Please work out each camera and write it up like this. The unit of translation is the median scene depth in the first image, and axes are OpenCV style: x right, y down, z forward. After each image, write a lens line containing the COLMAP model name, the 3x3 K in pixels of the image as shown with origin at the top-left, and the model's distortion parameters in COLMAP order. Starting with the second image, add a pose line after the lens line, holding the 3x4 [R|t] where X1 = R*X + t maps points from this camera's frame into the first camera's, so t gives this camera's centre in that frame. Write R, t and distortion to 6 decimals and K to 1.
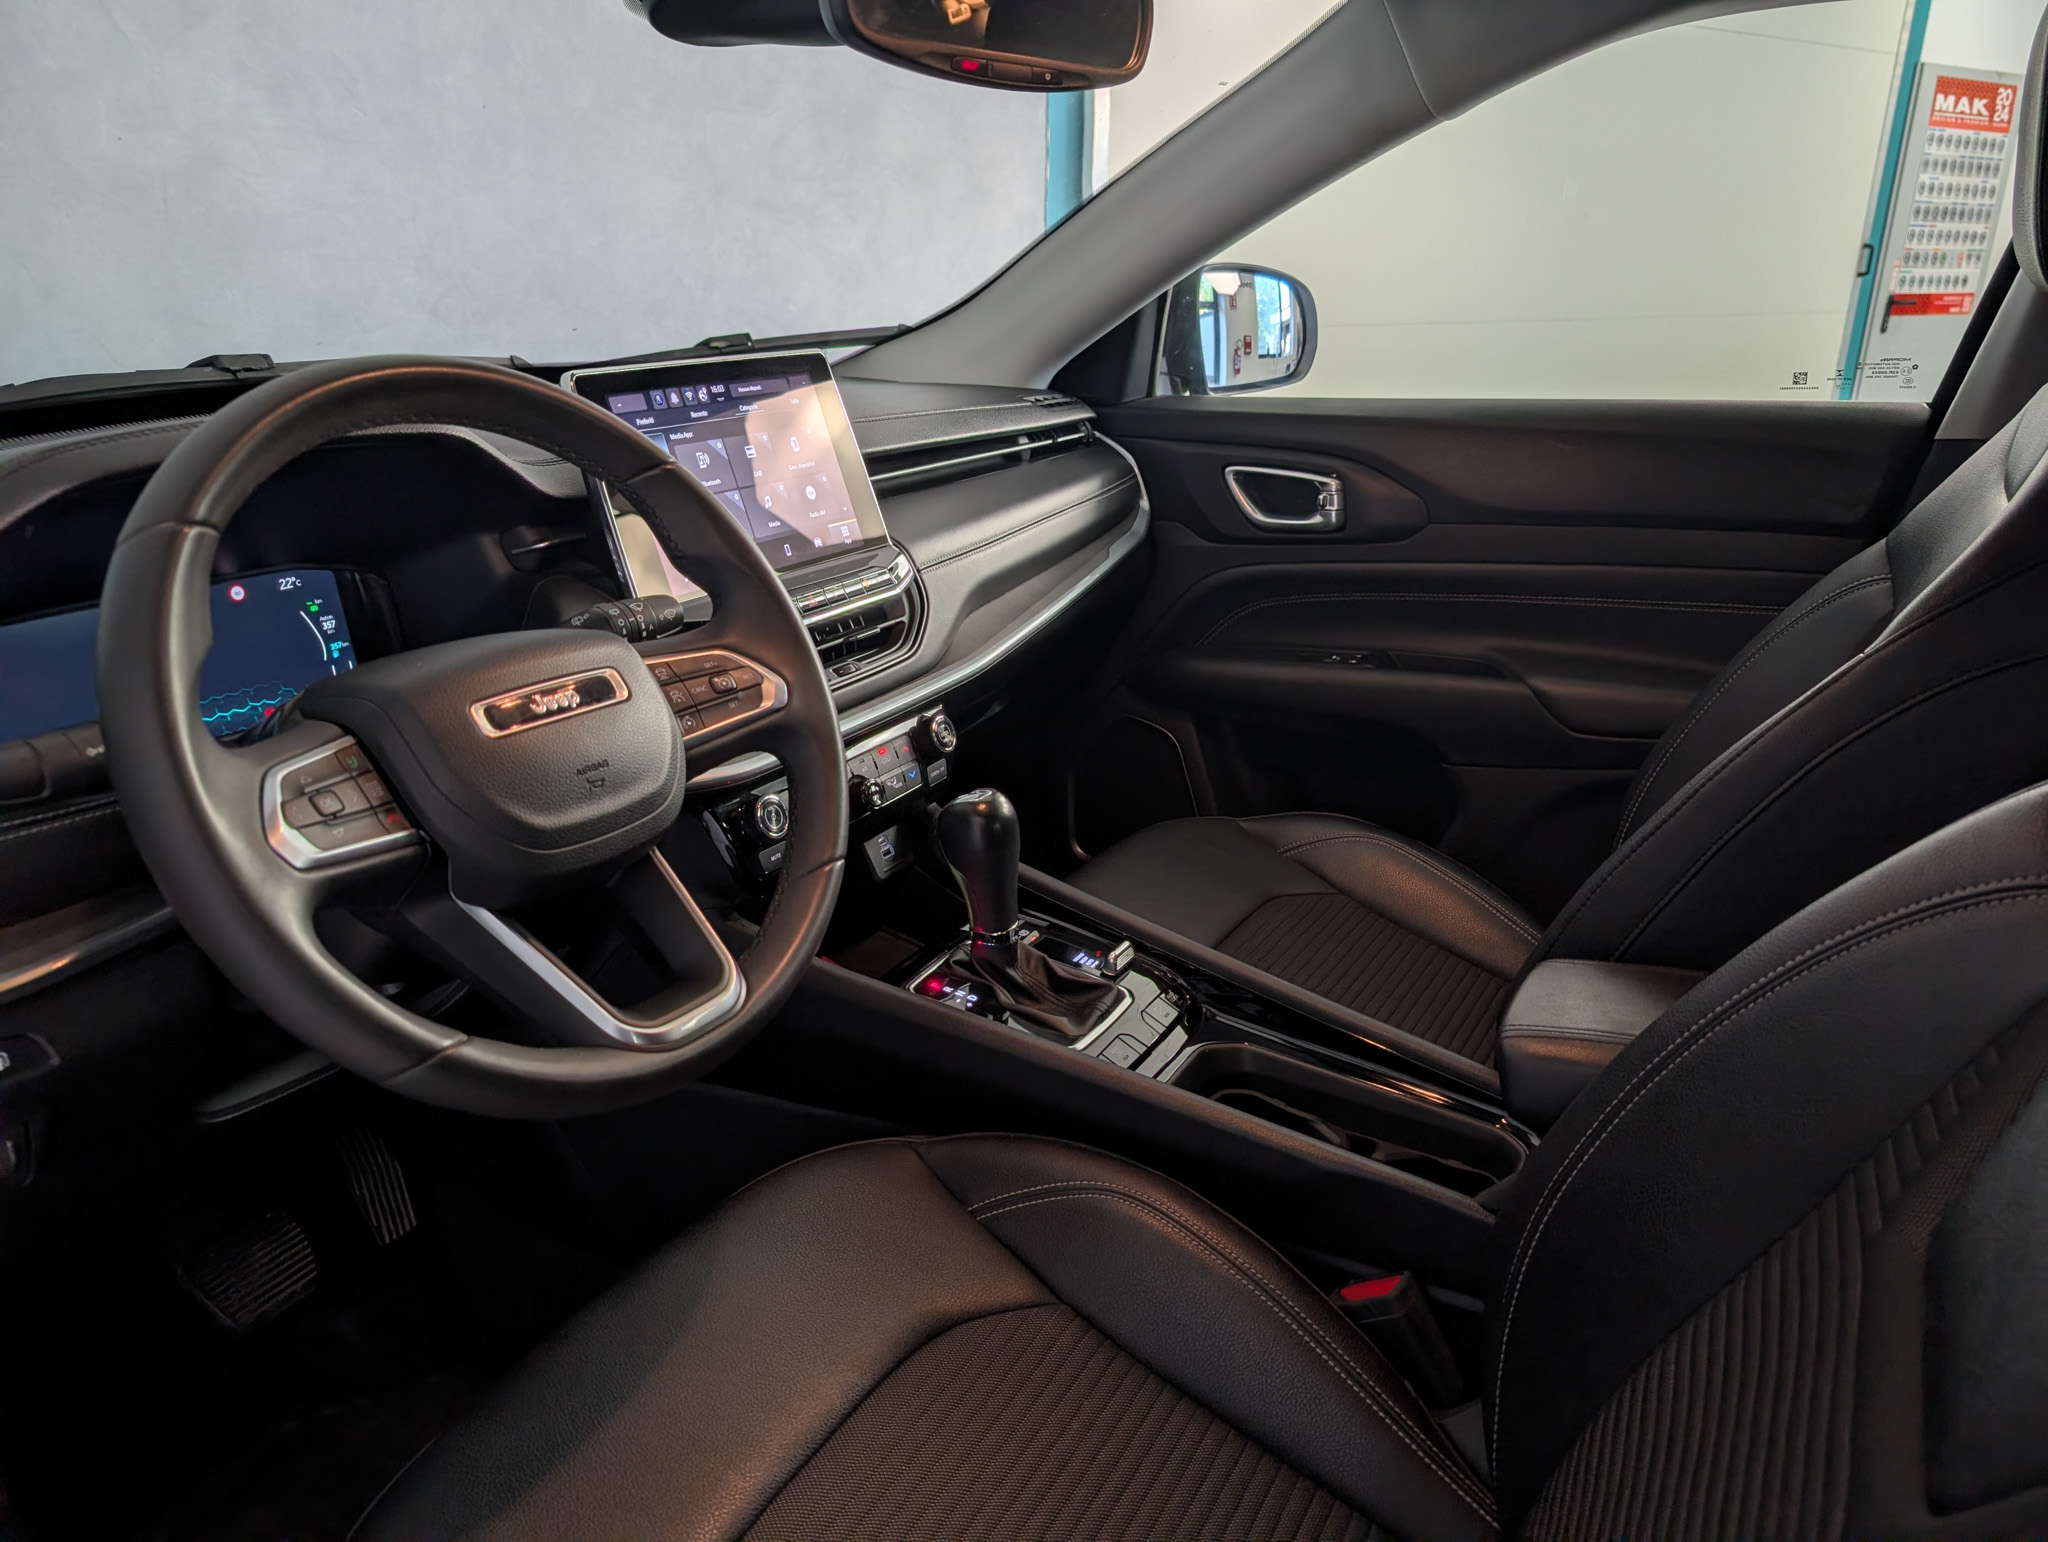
lens RADIAL K [[1474.8, 0, 1031.0], [0, 1474.8, 797.8], [0, 0, 1]] dist [0.032284, -0.038479]
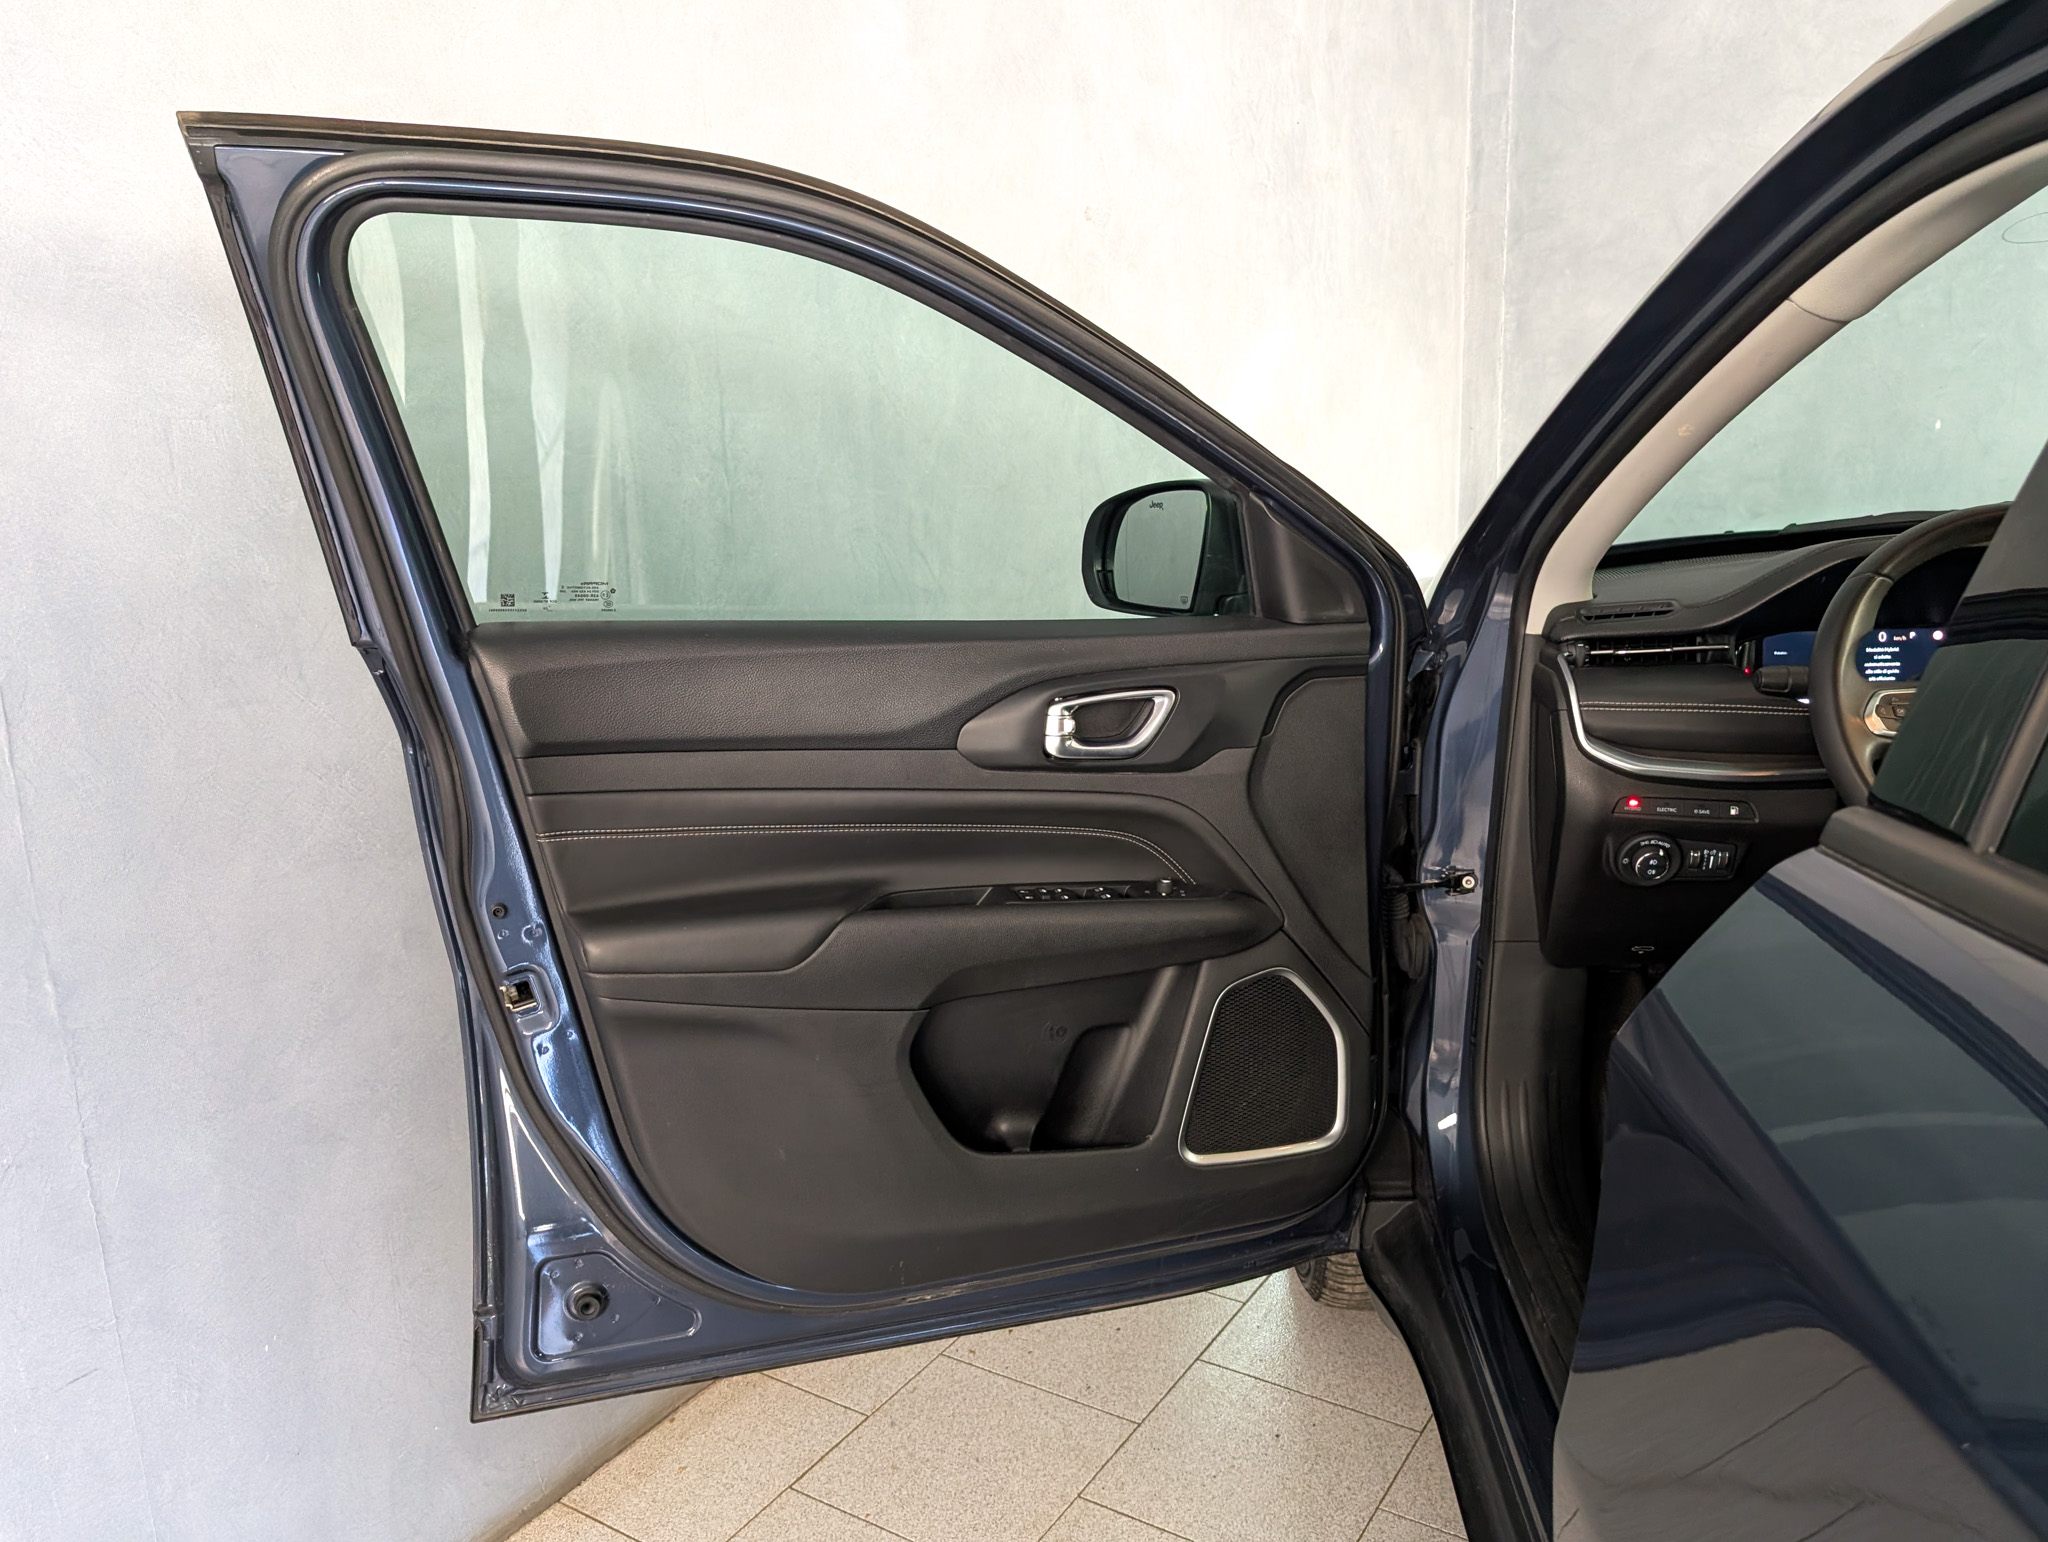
lens RADIAL K [[1561.6, 0, 1024.0], [0, 1561.6, 771.0], [0, 0, 1]] dist [0.001505, -0.004431]
pose [[0.425774, 0.182567, -0.886220, 0.583274], [-0.283549, 0.957021, 0.060925, 0.182210], [0.859254, 0.225346, 0.459241, -0.638802]]
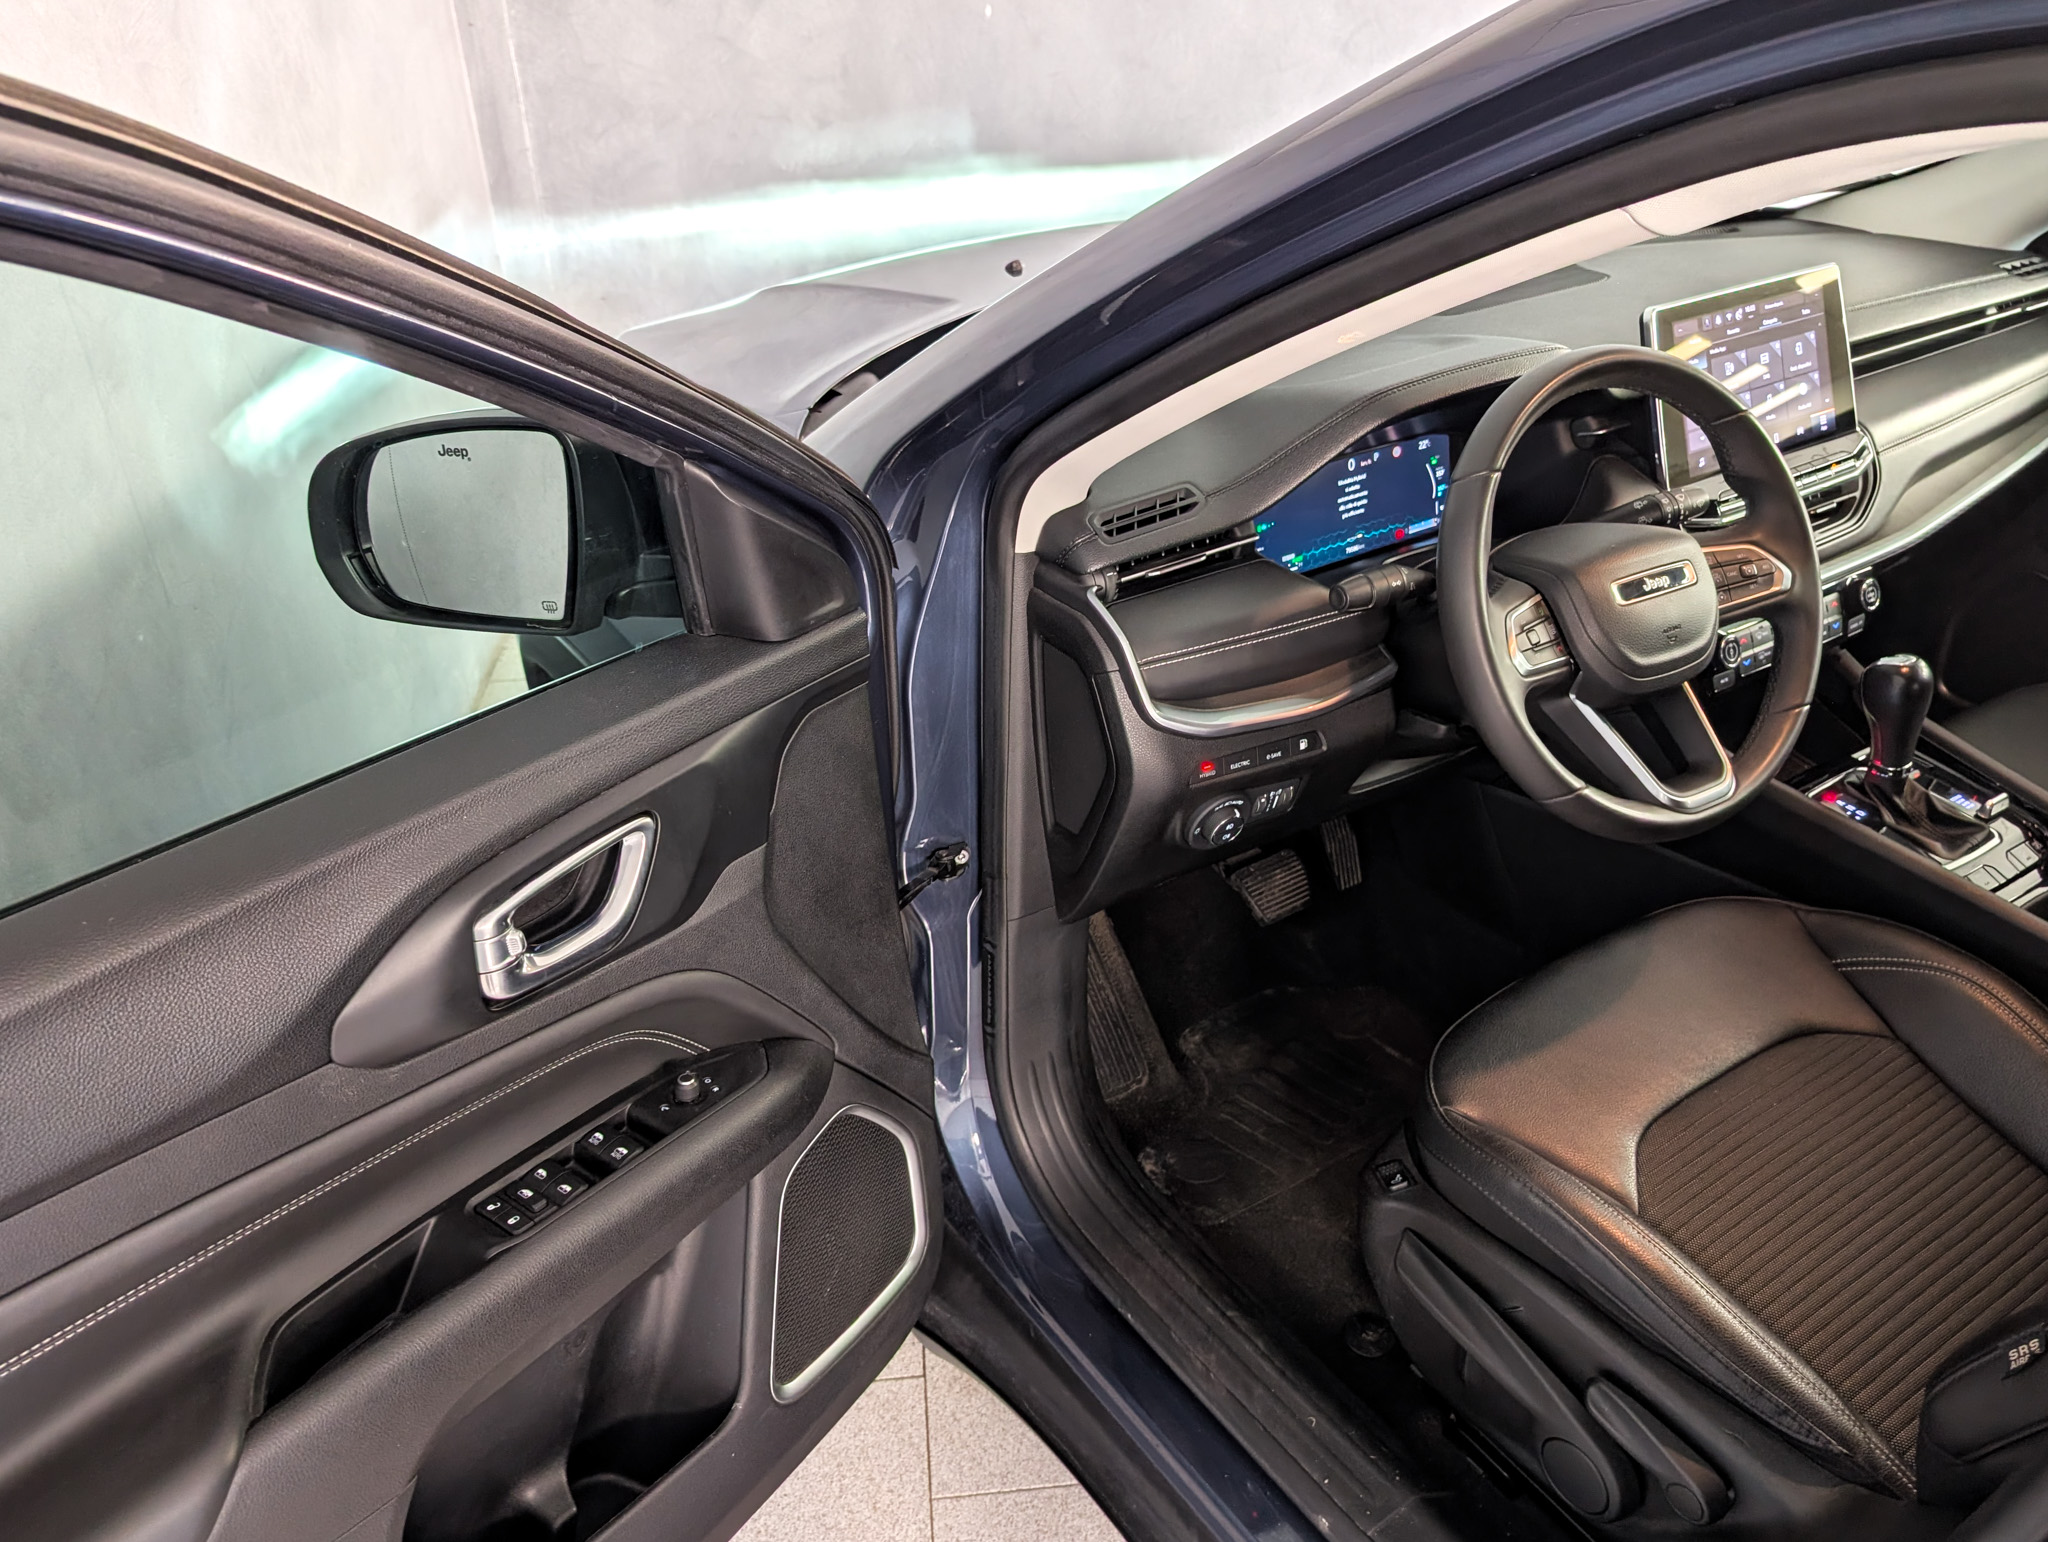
lens RADIAL K [[1598.7, 0, 1021.0], [0, 1598.7, 807.3], [0, 0, 1]] dist [0.007178, -0.005120]
pose [[0.889855, 0.205261, -0.407462, -0.125538], [-0.125717, 0.968821, 0.213497, -0.078522], [0.438580, -0.138756, 0.887916, -0.585188]]
